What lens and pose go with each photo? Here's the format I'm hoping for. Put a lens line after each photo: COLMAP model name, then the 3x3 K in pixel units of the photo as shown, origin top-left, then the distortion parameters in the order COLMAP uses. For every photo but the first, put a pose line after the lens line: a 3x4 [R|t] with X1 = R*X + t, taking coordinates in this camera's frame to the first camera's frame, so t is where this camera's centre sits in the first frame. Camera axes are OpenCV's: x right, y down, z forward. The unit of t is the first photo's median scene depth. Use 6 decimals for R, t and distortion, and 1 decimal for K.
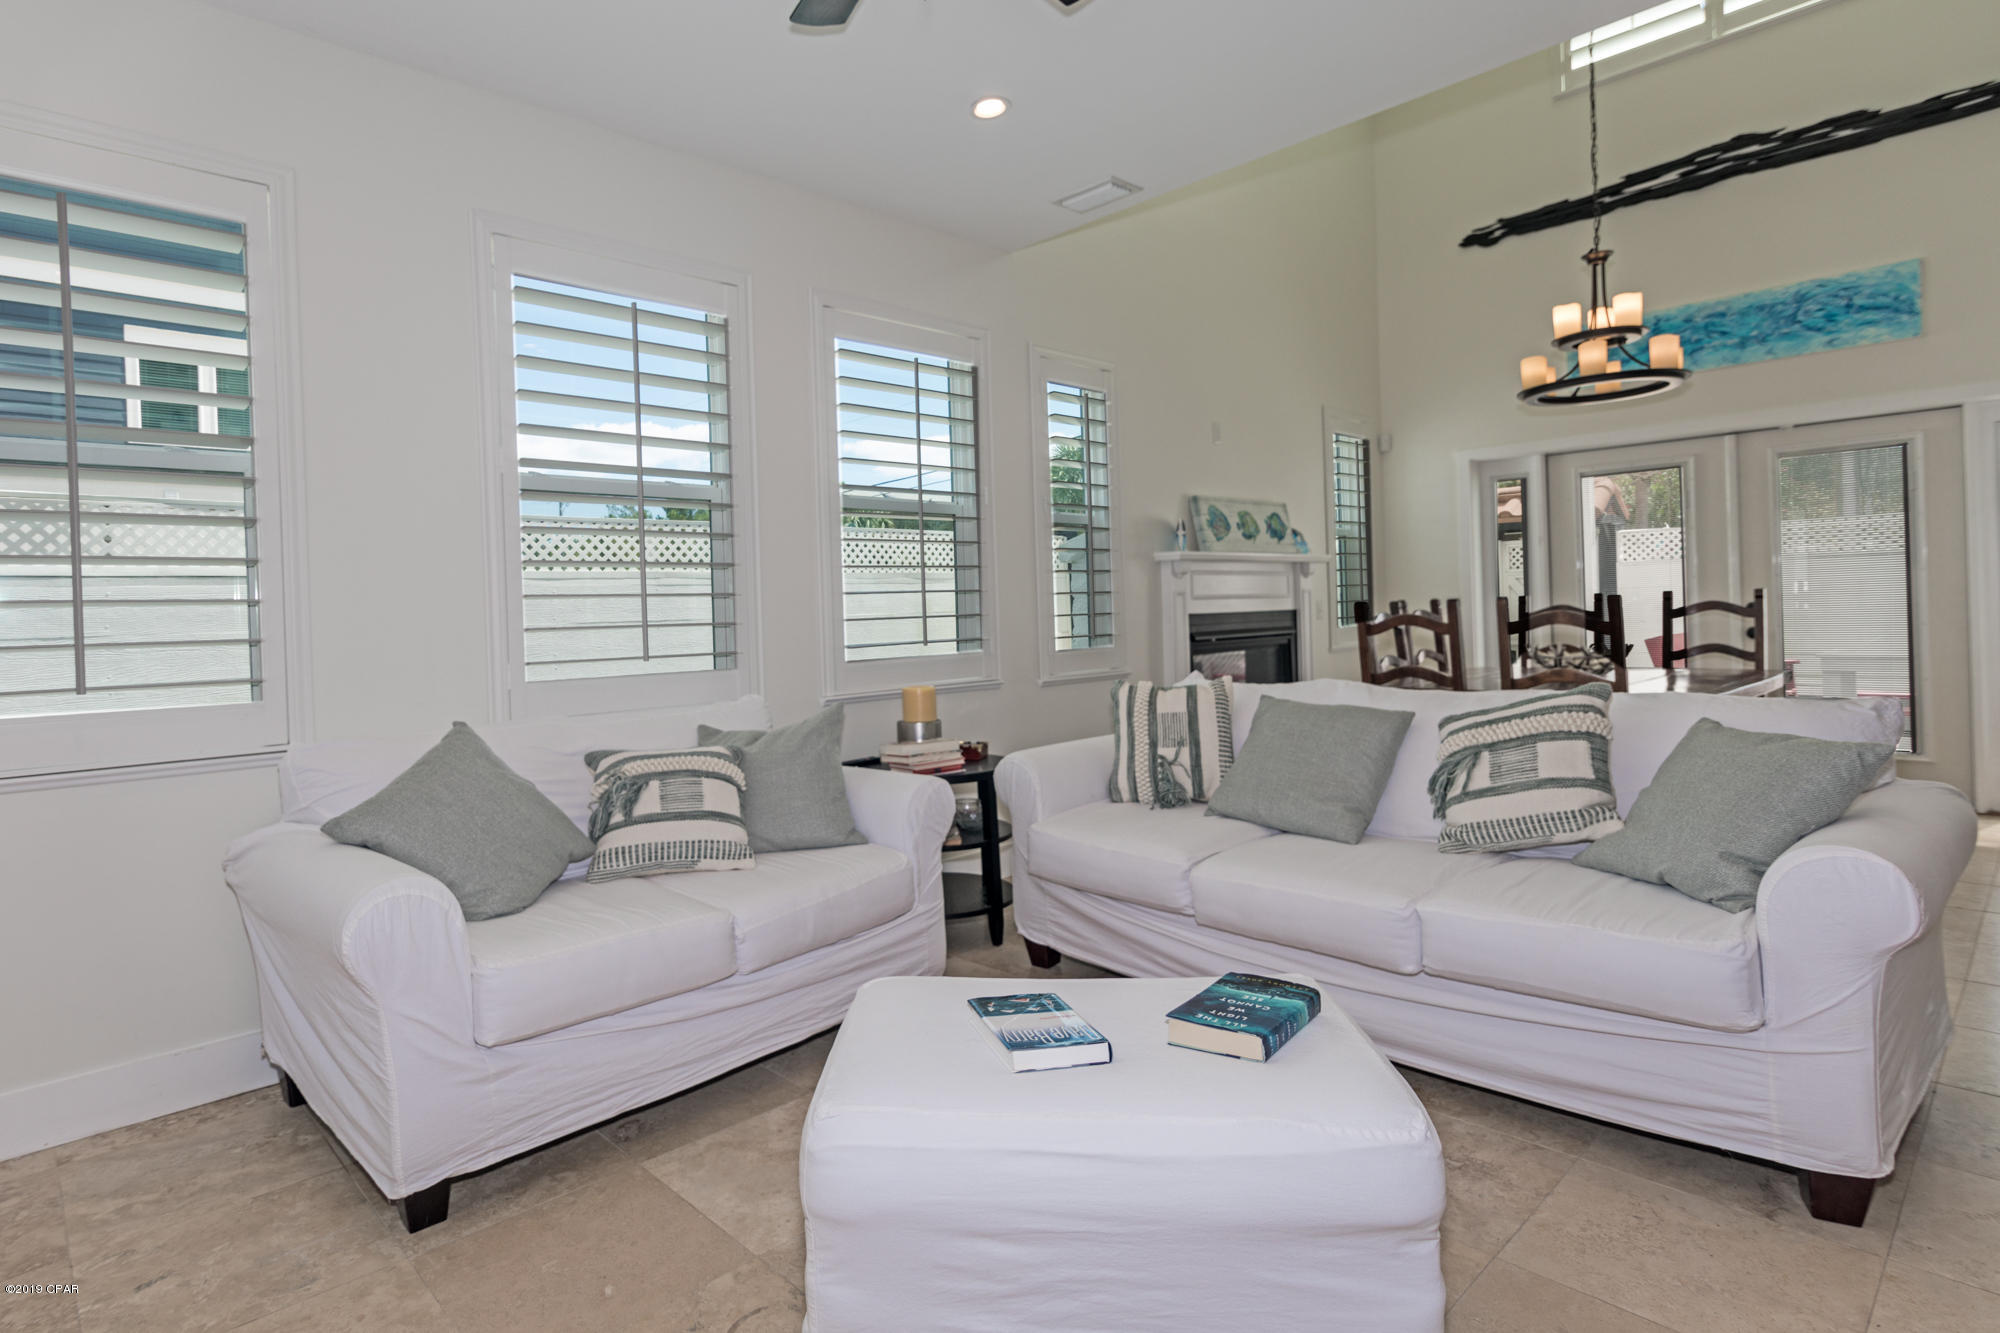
lens RADIAL K [[1027.5, 0, 896.2], [0, 1027.5, 622.3], [0, 0, 1]] dist [-0.008863, 0.000181]
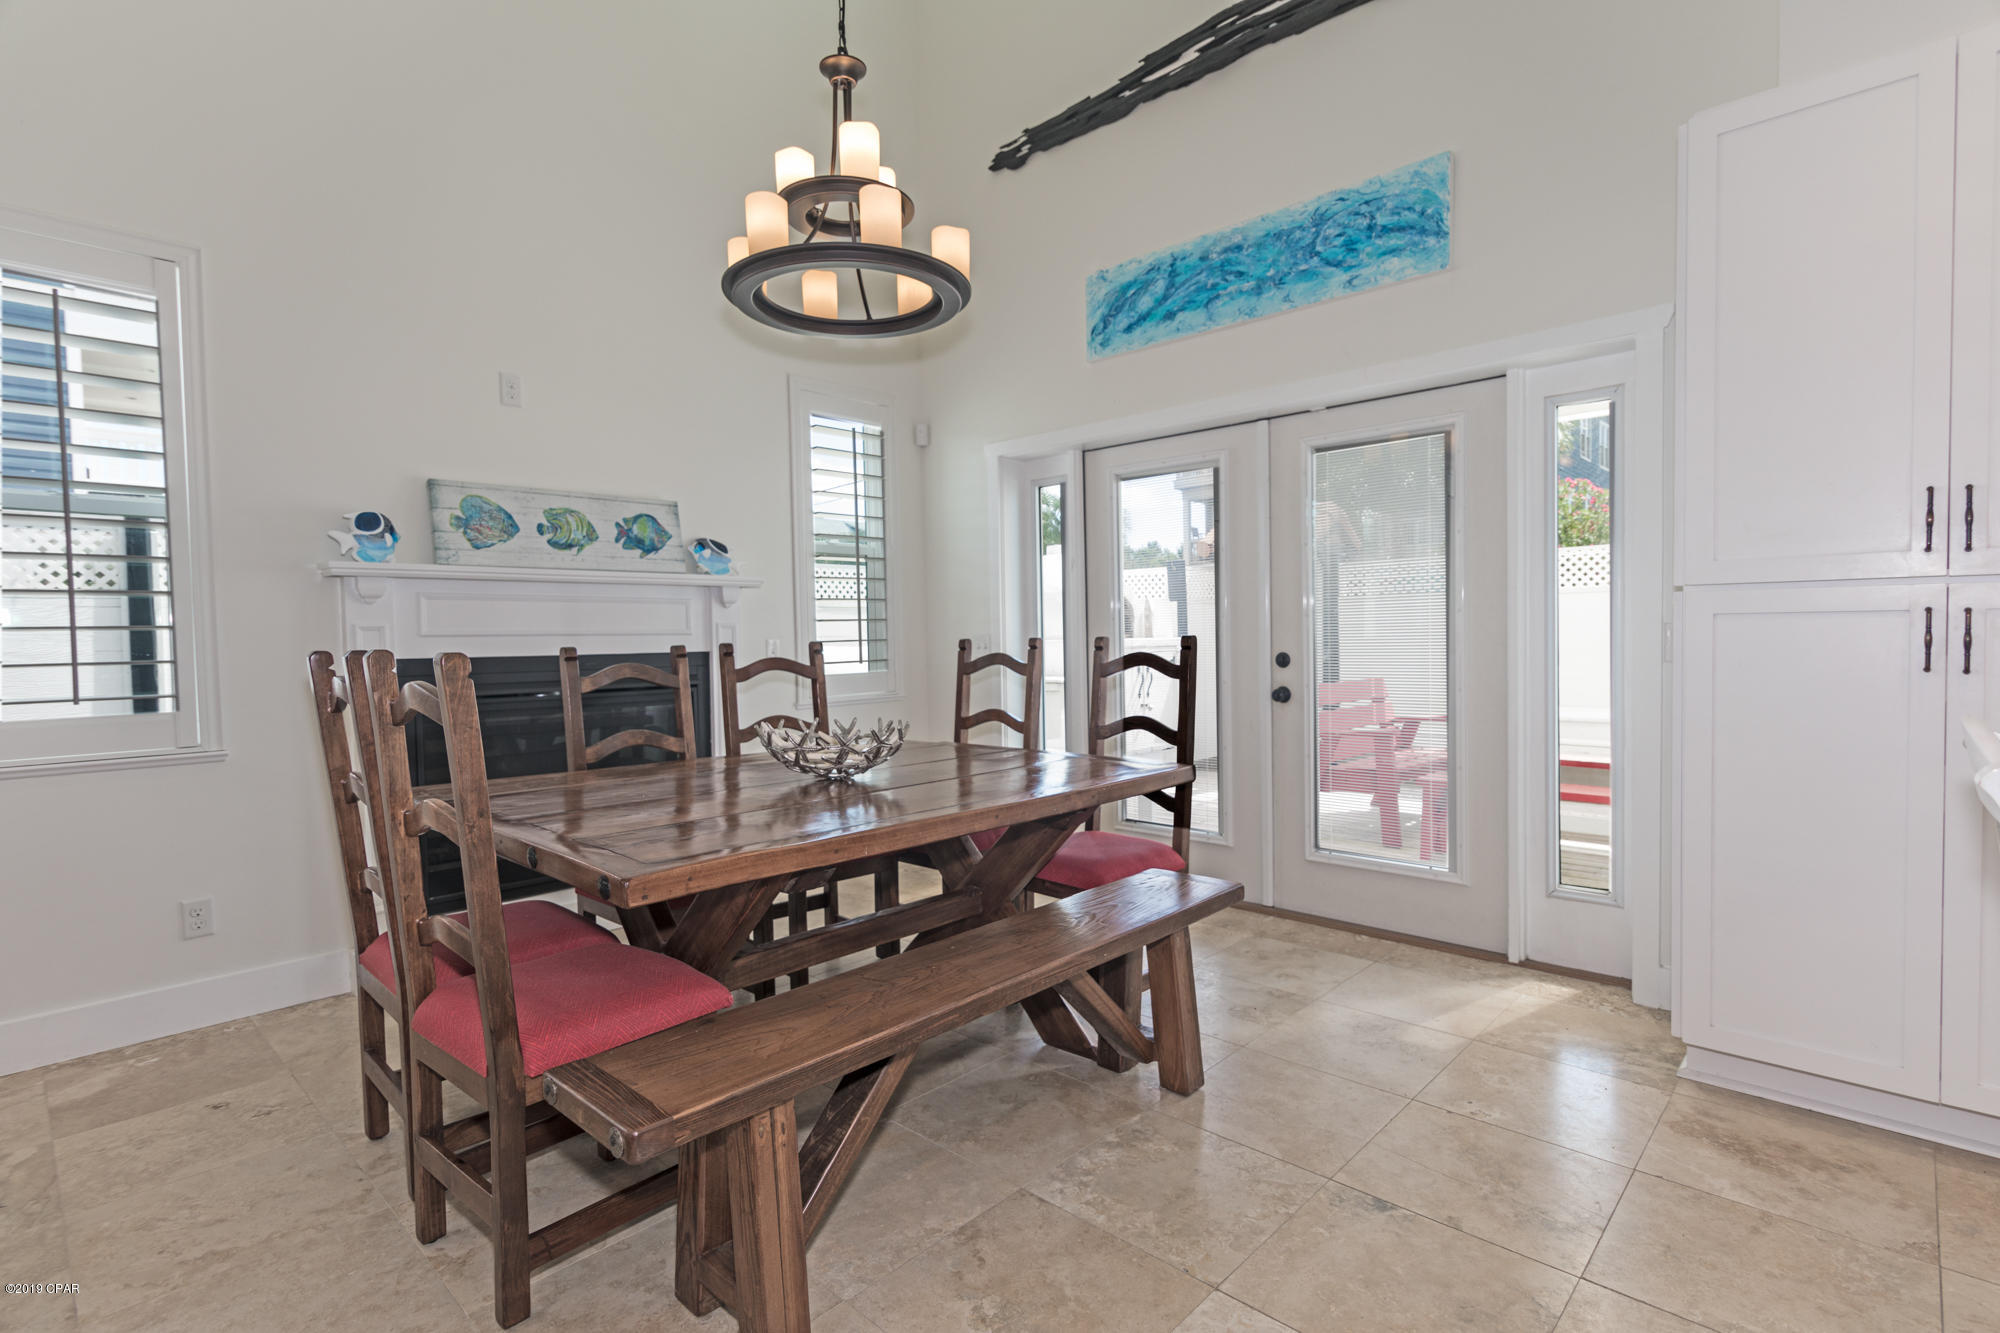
lens RADIAL K [[959.8, 0, 990.0], [0, 959.8, 667.6], [0, 0, 1]] dist [0.003137, 0.000516]
pose [[0.993468, 0.009605, 0.113710, 0.571929], [-0.012027, 0.999715, 0.020631, -0.020366], [-0.113479, -0.021863, 0.993300, 0.352193]]
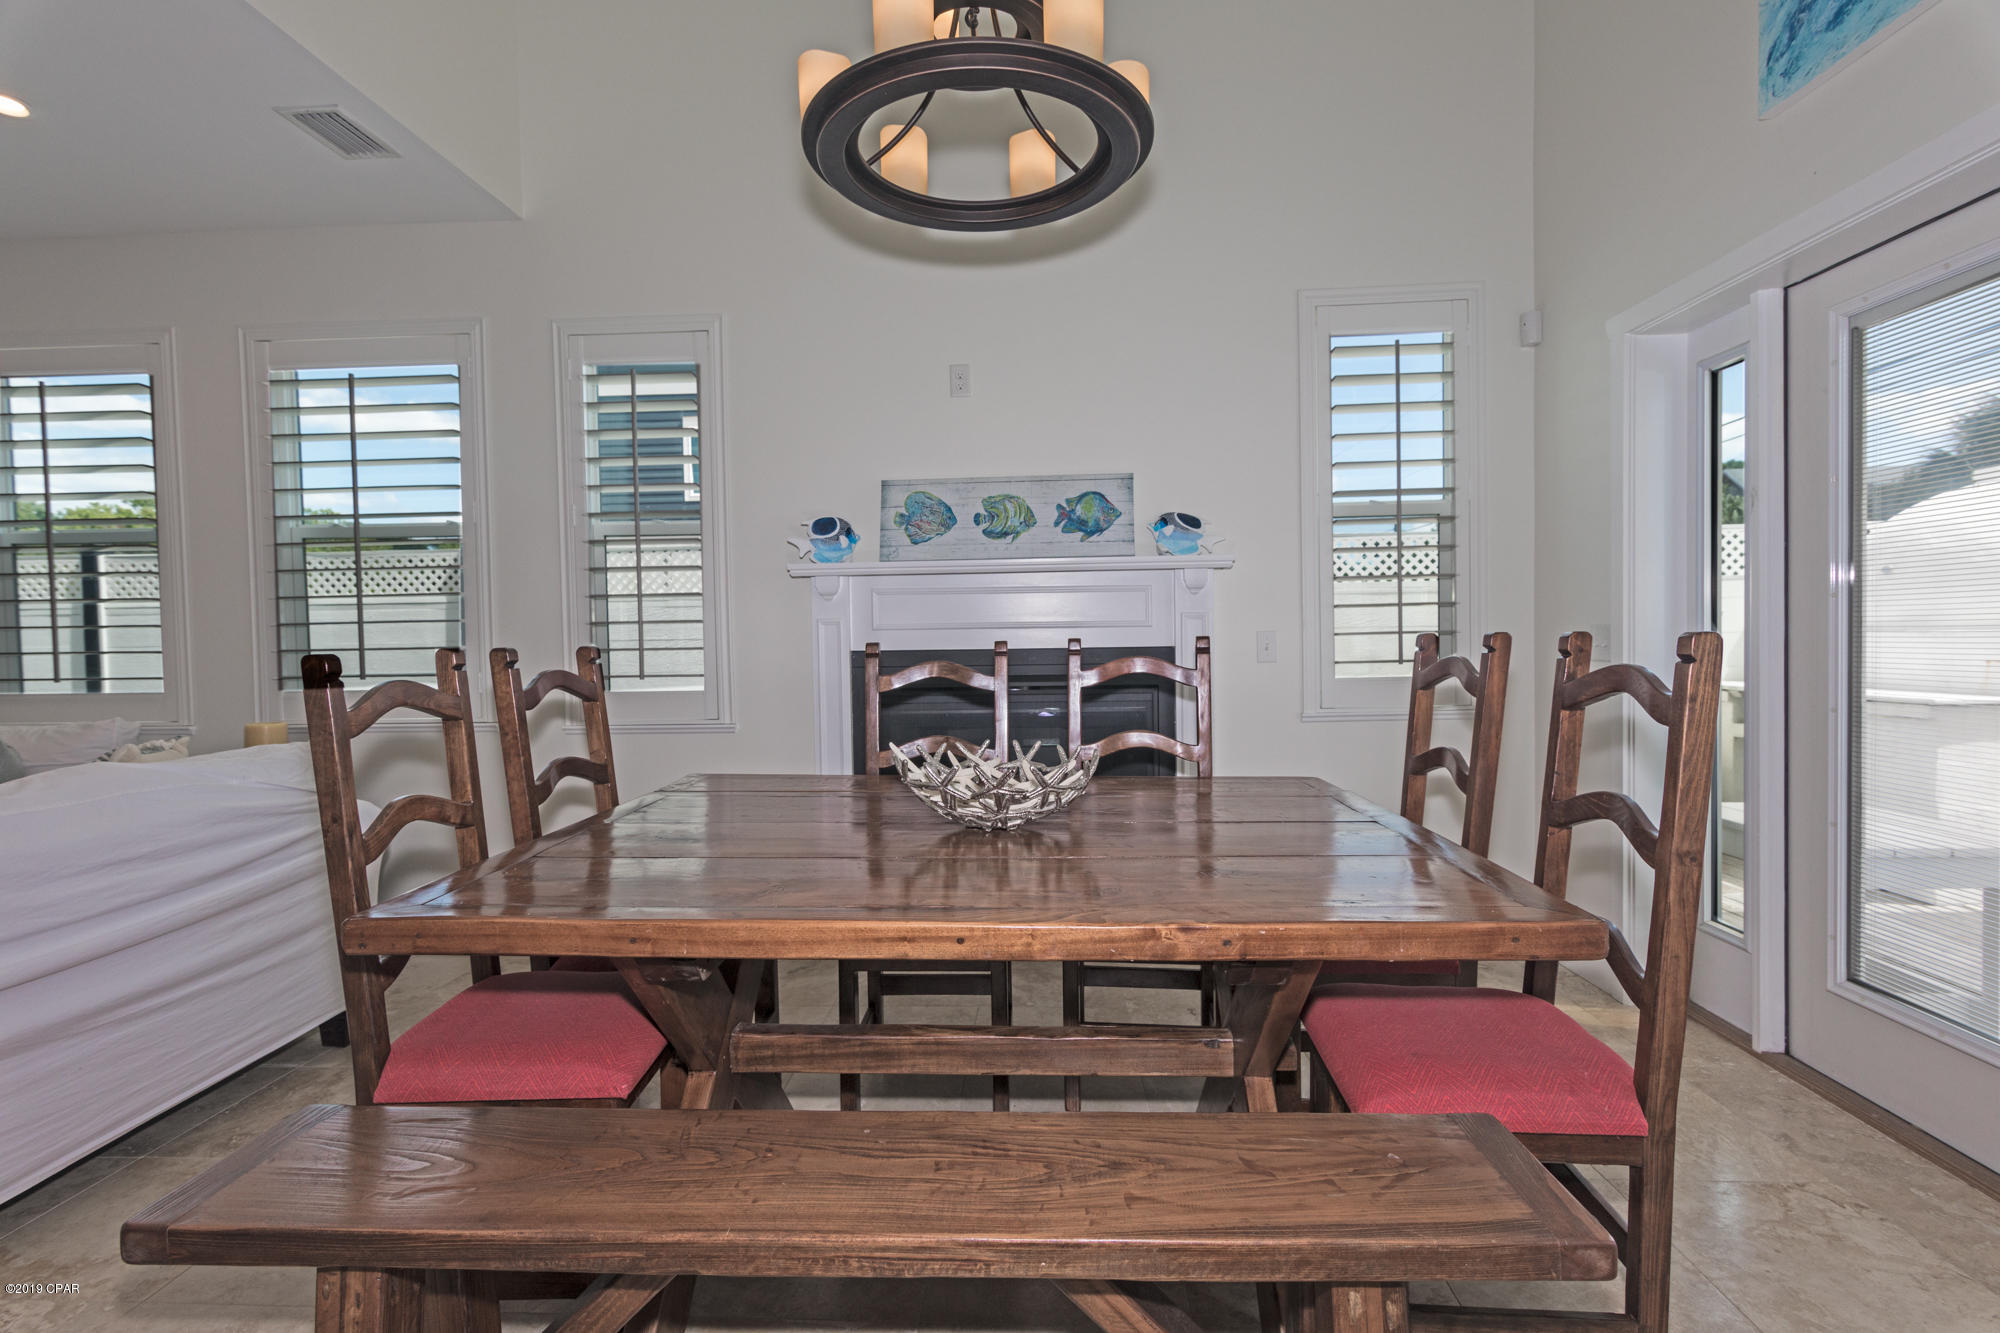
lens RADIAL K [[988.5, 0, 990.3], [0, 988.5, 666.4], [0, 0, 1]] dist [0.002801, 0.000790]
pose [[0.706237, 0.041717, -0.706745, 0.813999], [-0.015561, 0.998936, 0.043414, -0.028132], [0.707804, -0.019663, 0.706135, 0.575461]]
